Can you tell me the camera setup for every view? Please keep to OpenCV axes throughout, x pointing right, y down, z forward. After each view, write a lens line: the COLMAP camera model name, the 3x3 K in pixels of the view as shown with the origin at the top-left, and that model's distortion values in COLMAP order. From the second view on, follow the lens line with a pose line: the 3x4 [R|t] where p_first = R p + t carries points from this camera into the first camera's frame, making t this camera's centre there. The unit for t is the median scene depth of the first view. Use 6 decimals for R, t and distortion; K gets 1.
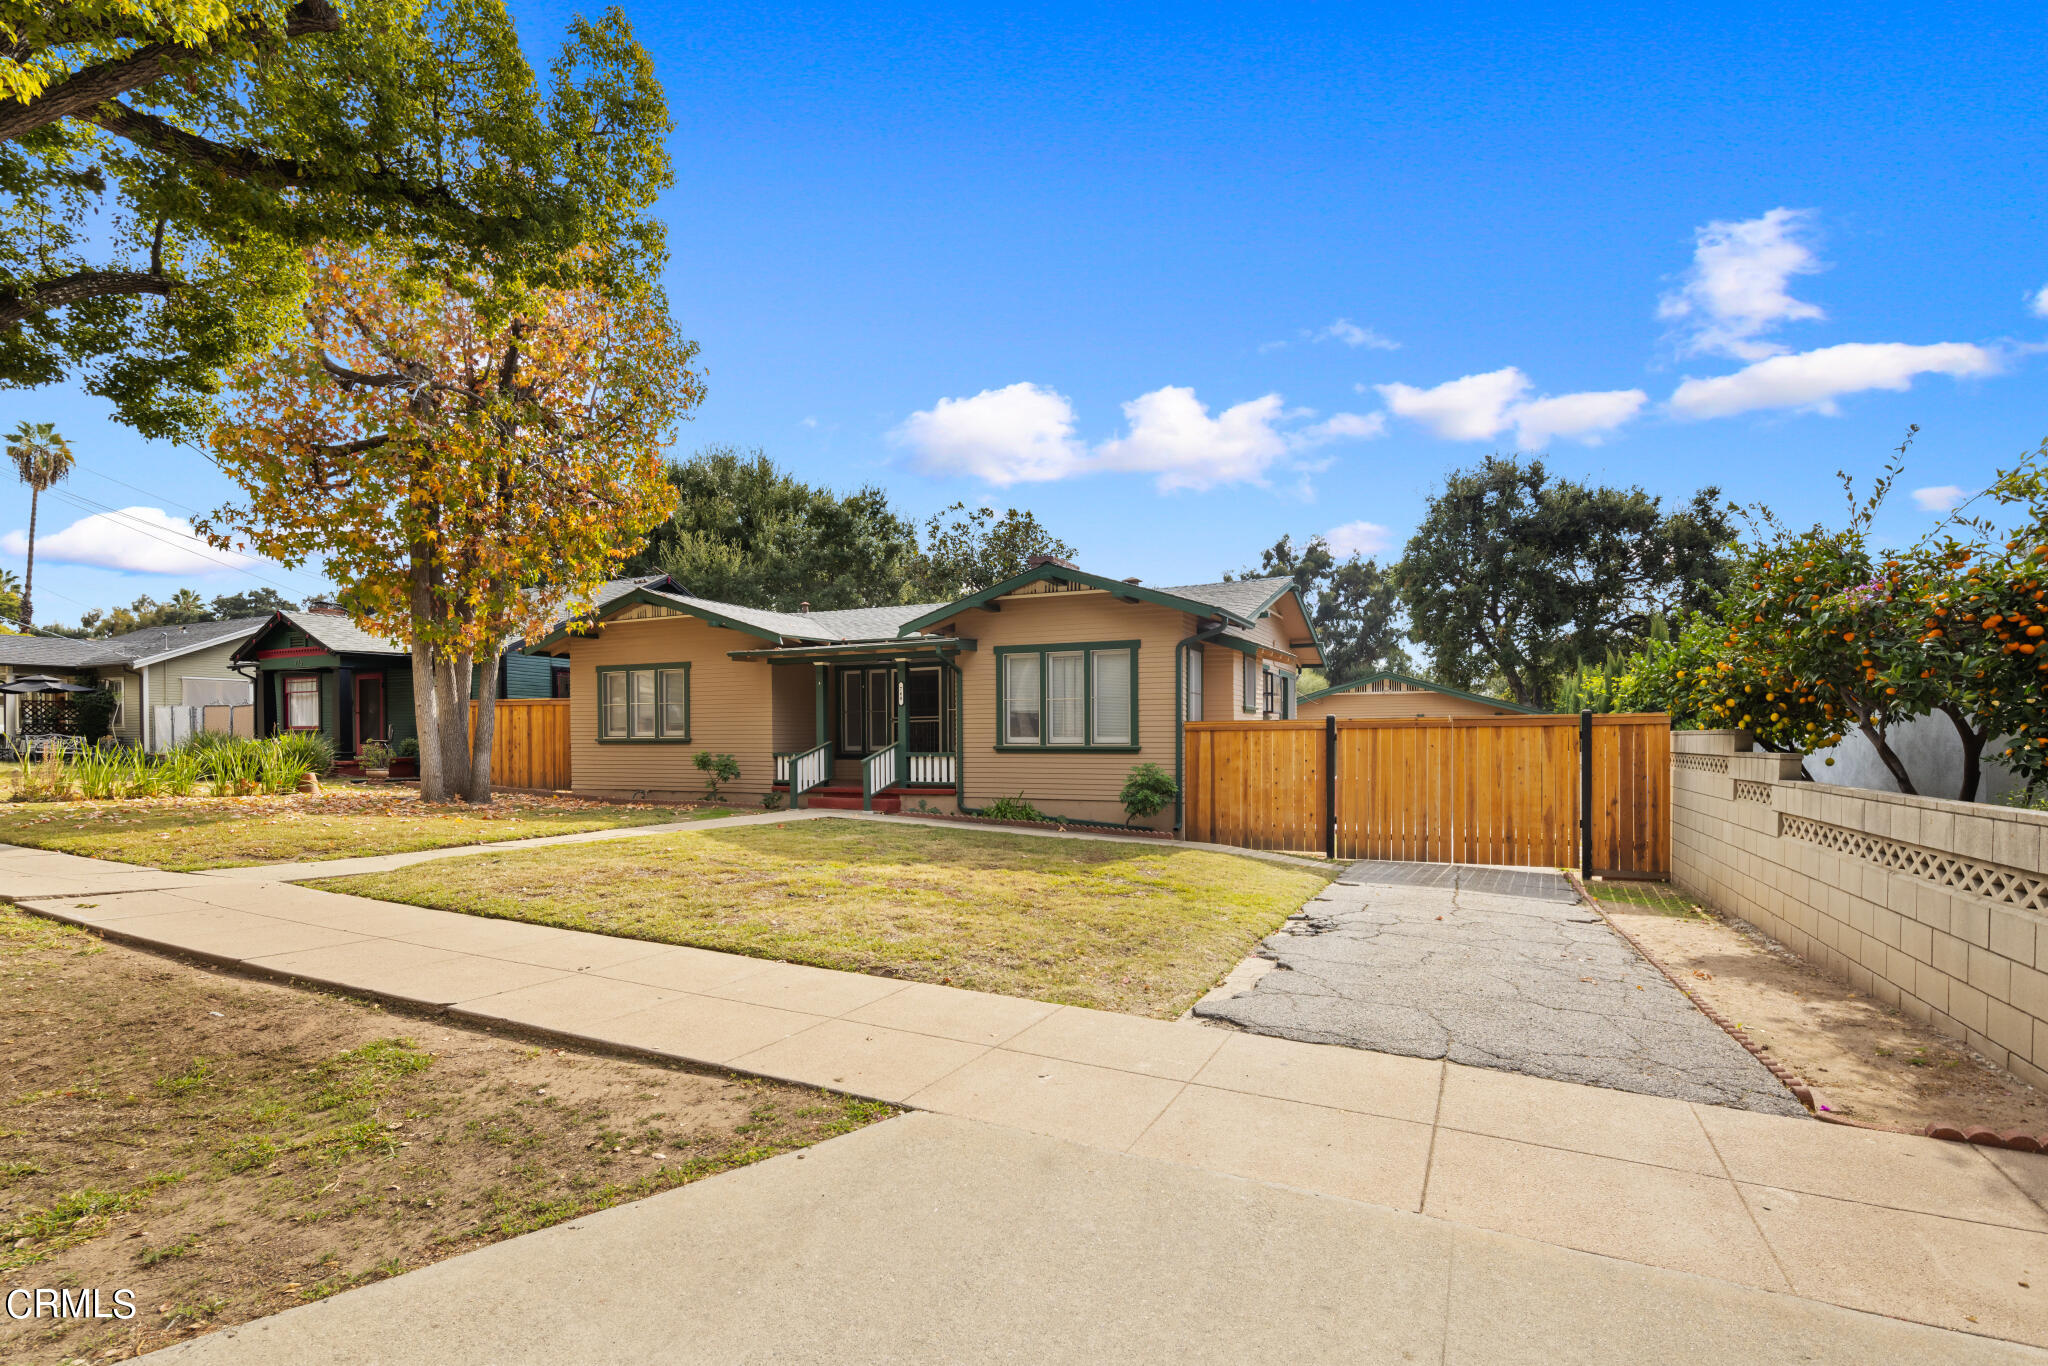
lens RADIAL K [[932.0, 0, 1036.1], [0, 932.0, 736.4], [0, 0, 1]] dist [0.009435, -0.000521]
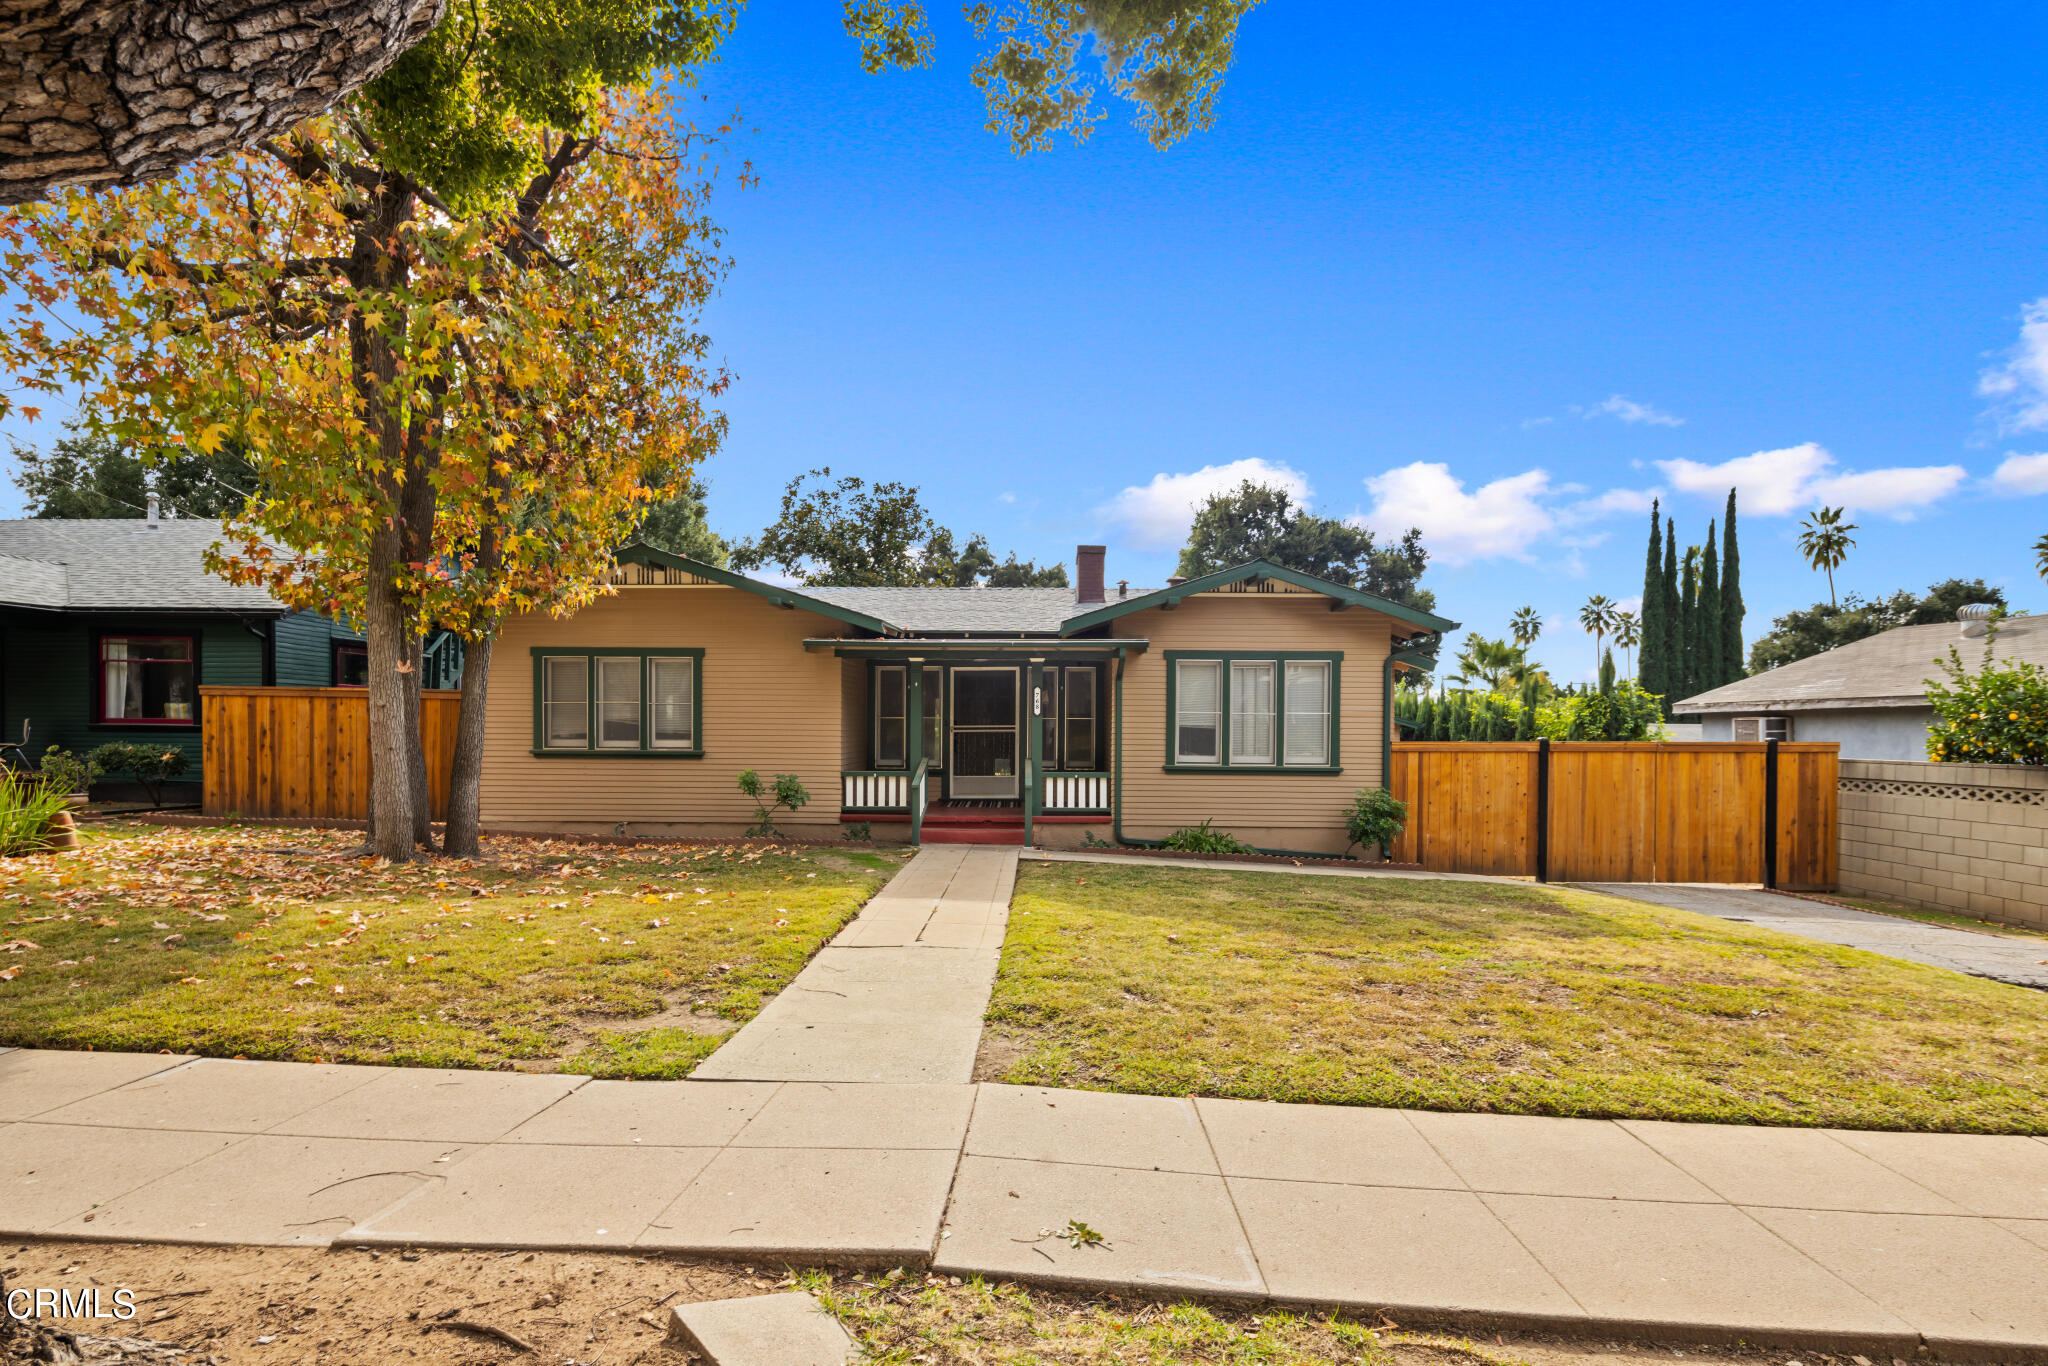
lens RADIAL K [[932.0, 0, 1036.1], [0, 932.0, 736.4], [0, 0, 1]] dist [0.009435, -0.000521]
pose [[0.923417, 0.006952, 0.383735, -0.484866], [-0.011608, 0.999884, 0.009817, -0.023870], [-0.383622, -0.013520, 0.923391, 0.249886]]
